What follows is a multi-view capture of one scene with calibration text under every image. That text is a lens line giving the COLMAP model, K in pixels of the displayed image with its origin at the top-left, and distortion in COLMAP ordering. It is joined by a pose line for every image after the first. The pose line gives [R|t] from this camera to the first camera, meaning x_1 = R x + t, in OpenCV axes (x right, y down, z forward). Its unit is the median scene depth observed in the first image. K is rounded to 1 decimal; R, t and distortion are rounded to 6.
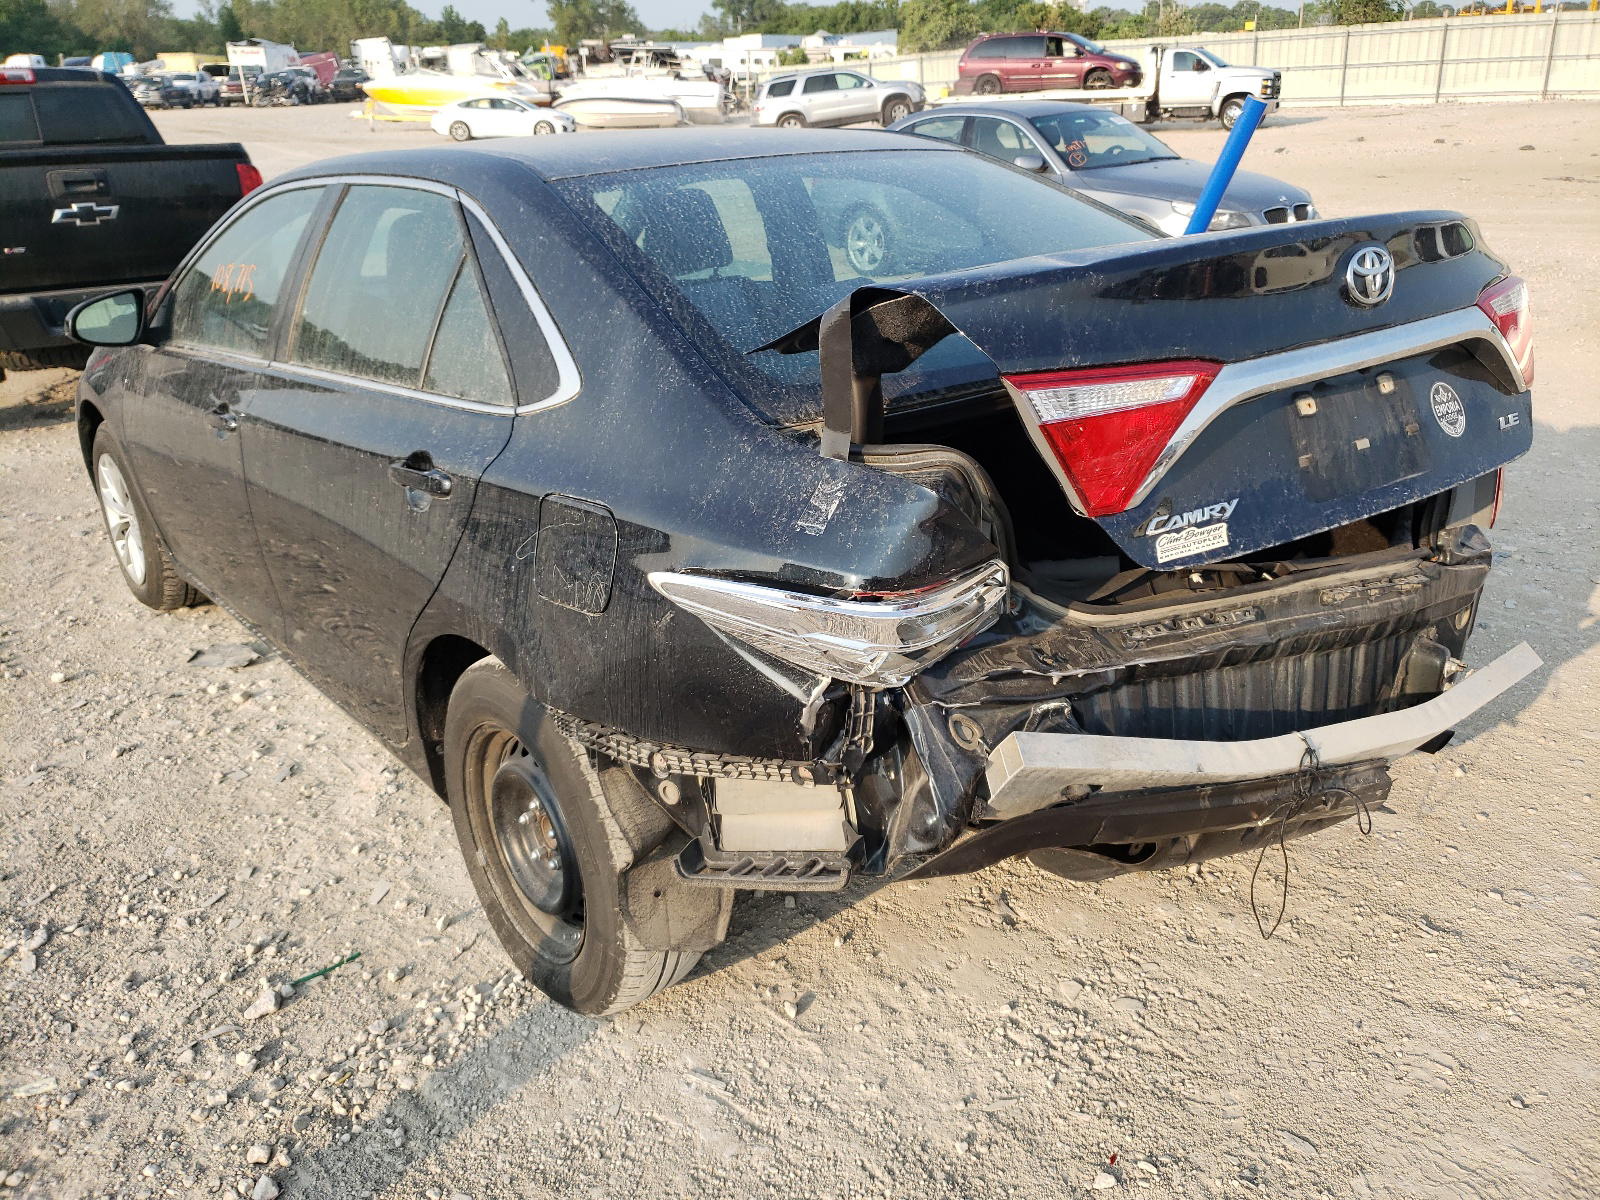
lens RADIAL K [[1218.7, 0, 801.3], [0, 1218.7, 601.9], [0, 0, 1]] dist [0.002544, 0.001134]
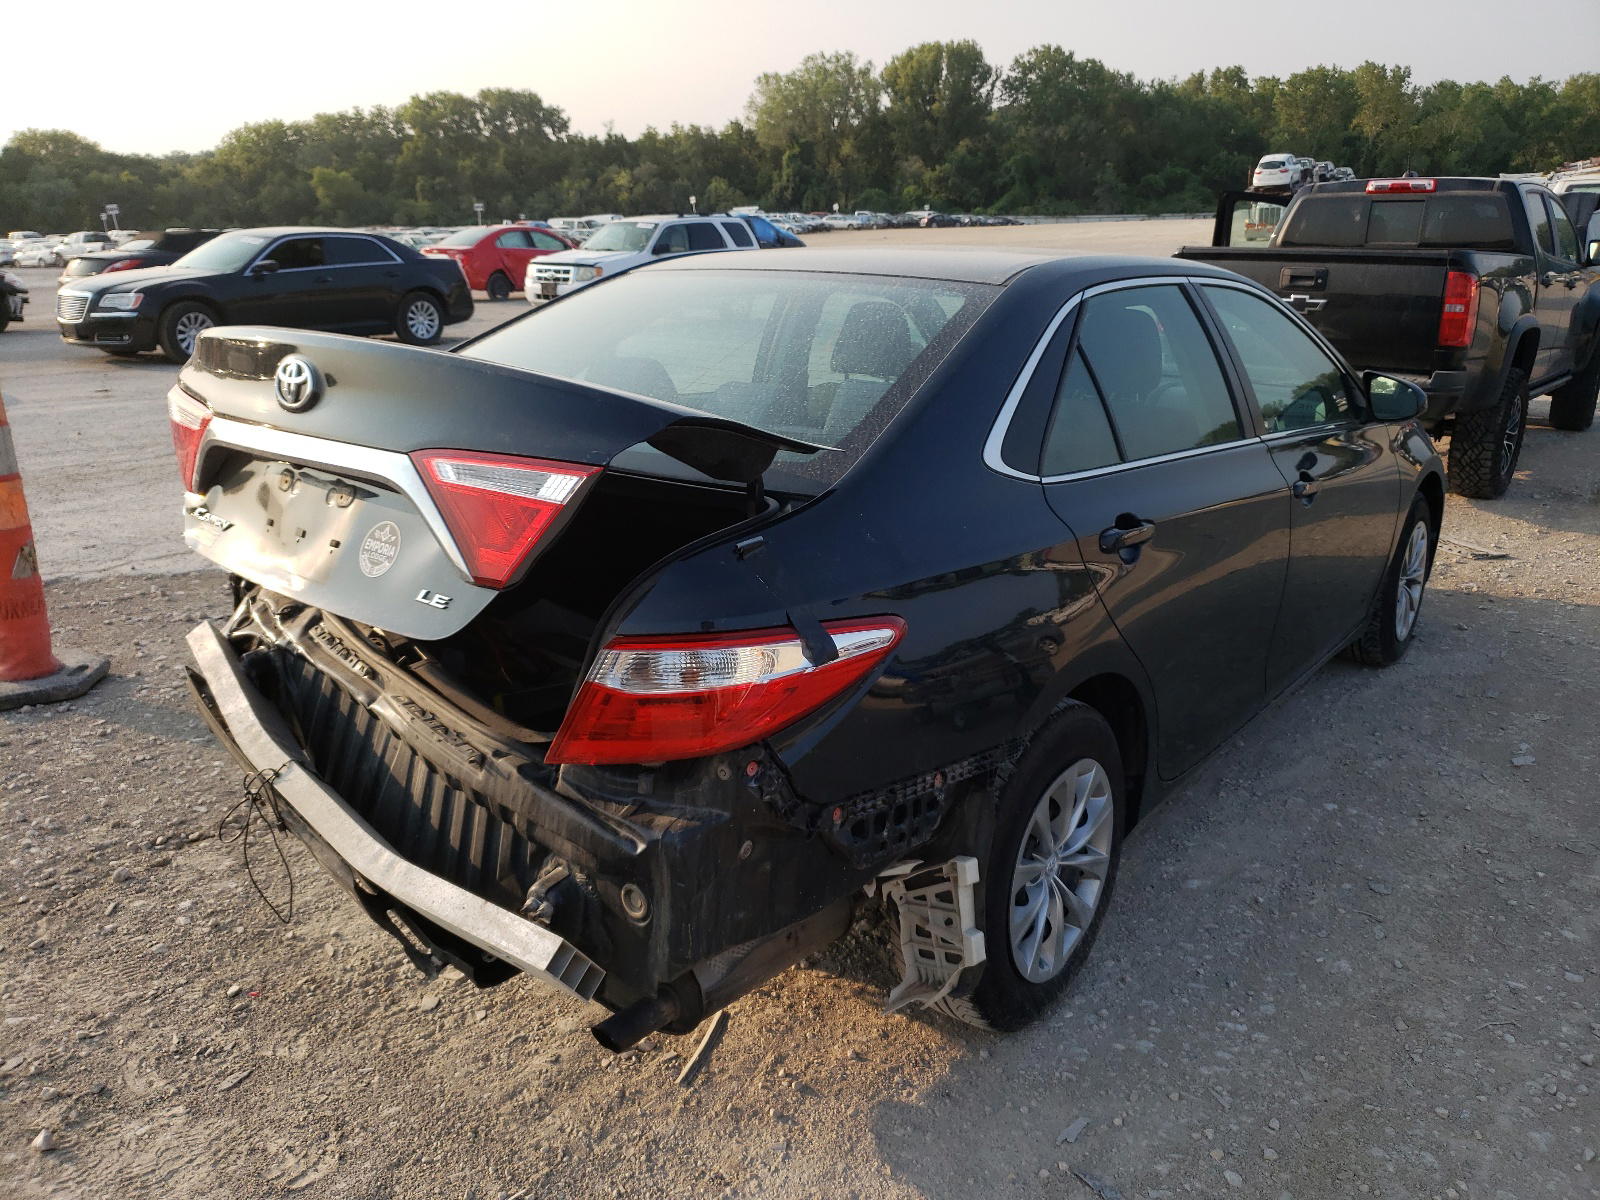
lens RADIAL K [[1218.7, 0, 801.2], [0, 1218.7, 598.9], [0, 0, 1]] dist [0.002544, 0.001134]
pose [[0.236245, 0.299620, -0.924346, 0.445888], [-0.369546, 0.907497, 0.199710, -0.124303], [0.898679, 0.294408, 0.325115, 0.292722]]
